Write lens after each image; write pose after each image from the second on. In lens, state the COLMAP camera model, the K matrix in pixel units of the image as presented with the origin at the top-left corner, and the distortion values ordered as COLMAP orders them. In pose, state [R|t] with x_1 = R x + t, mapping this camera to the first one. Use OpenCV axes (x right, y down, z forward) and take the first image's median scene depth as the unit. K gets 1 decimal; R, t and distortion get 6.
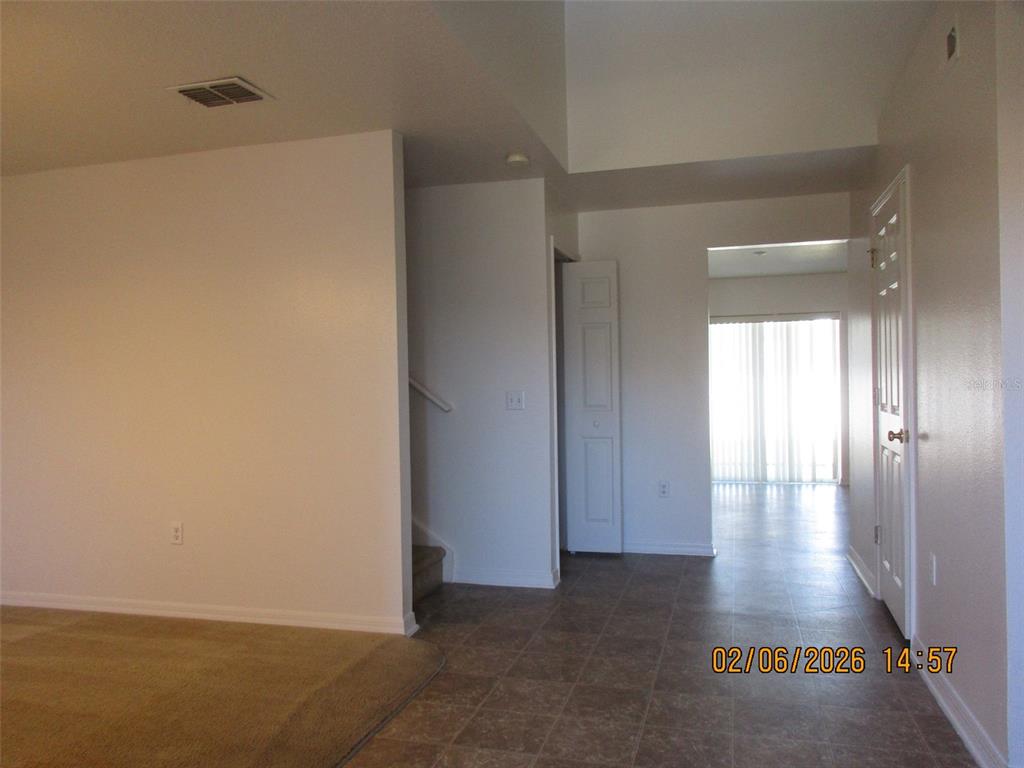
lens RADIAL K [[771.3, 0, 512.0], [0, 771.3, 384.0], [0, 0, 1]] dist [0.009901, -0.005048]
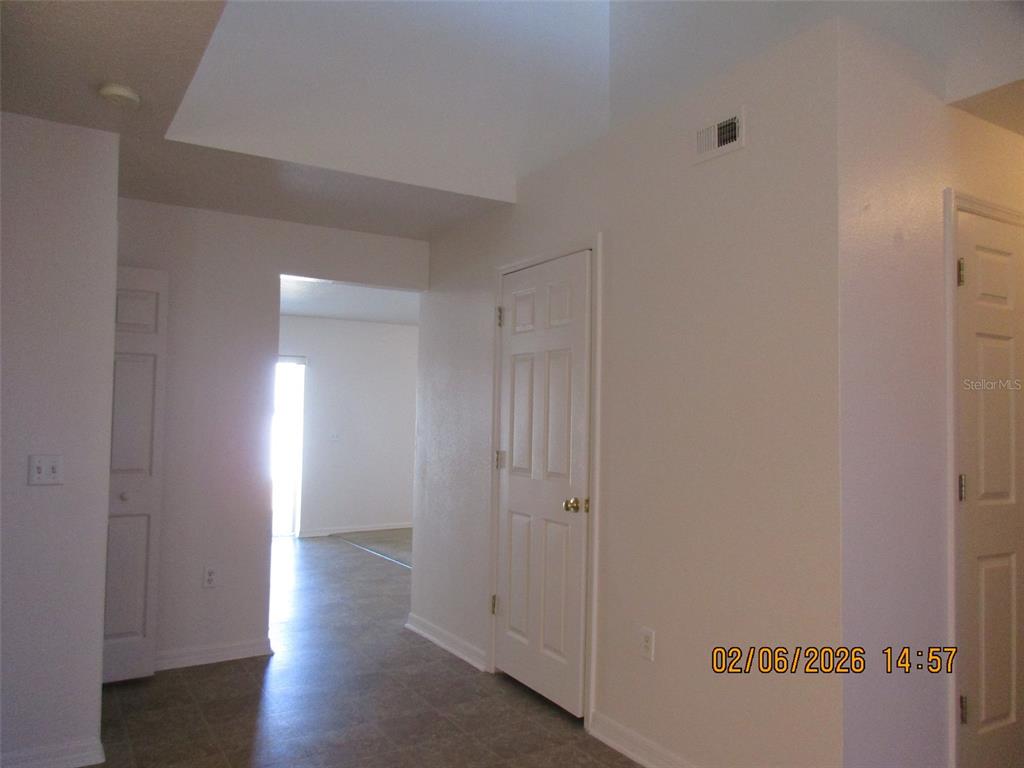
lens RADIAL K [[771.3, 0, 512.0], [0, 771.3, 384.0], [0, 0, 1]] dist [0.009901, -0.005048]
pose [[0.679021, 0.055162, 0.732044, -0.177760], [-0.019822, 0.998187, -0.056830, -0.017536], [-0.733851, 0.024078, 0.678883, 0.263006]]
